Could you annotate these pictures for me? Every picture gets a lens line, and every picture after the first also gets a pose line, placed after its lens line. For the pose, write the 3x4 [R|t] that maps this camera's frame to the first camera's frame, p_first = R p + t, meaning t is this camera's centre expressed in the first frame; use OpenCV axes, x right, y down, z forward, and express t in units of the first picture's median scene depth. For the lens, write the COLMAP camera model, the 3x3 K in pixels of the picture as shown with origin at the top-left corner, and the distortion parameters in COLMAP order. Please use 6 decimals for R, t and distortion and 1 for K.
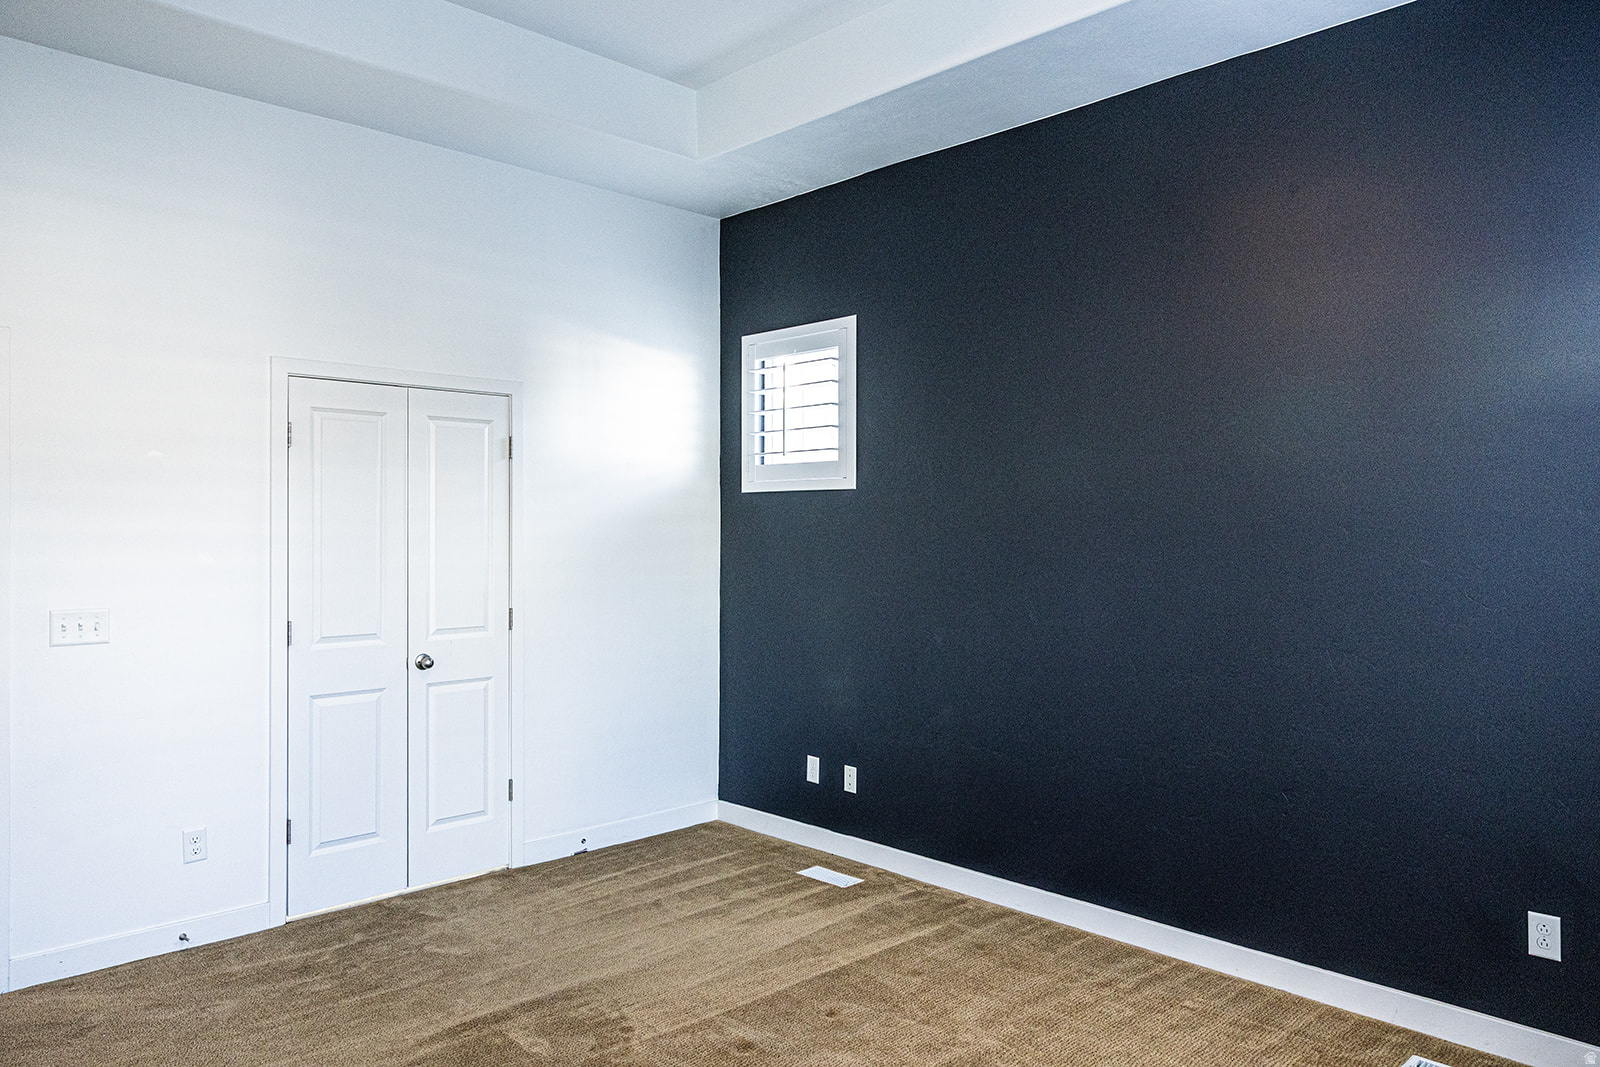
lens RADIAL K [[1083.2, 0, 796.3], [0, 1083.2, 533.7], [0, 0, 1]] dist [0.003816, -0.000964]
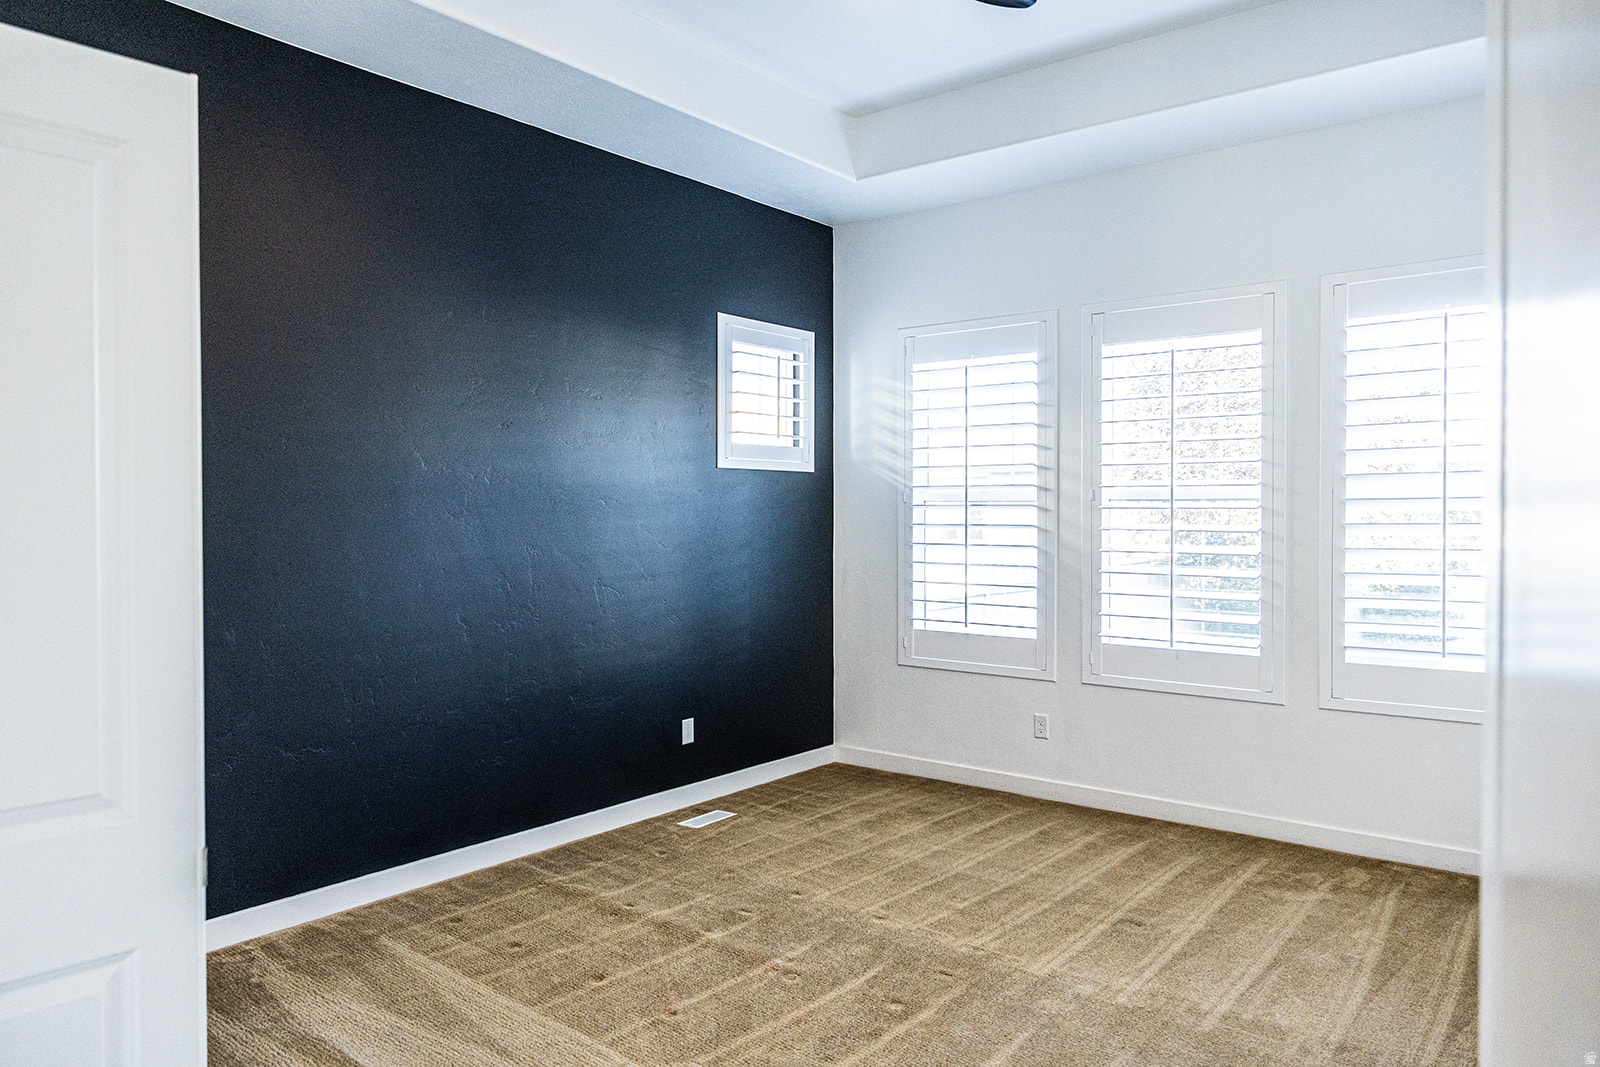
lens RADIAL K [[1083.2, 0, 797.7], [0, 1083.2, 528.7], [0, 0, 1]] dist [0.003816, -0.000964]
pose [[-0.124860, -0.034366, 0.991579, -1.047786], [-0.007257, 0.999405, 0.033723, -0.015229], [-0.992148, -0.002985, -0.125035, 1.035366]]
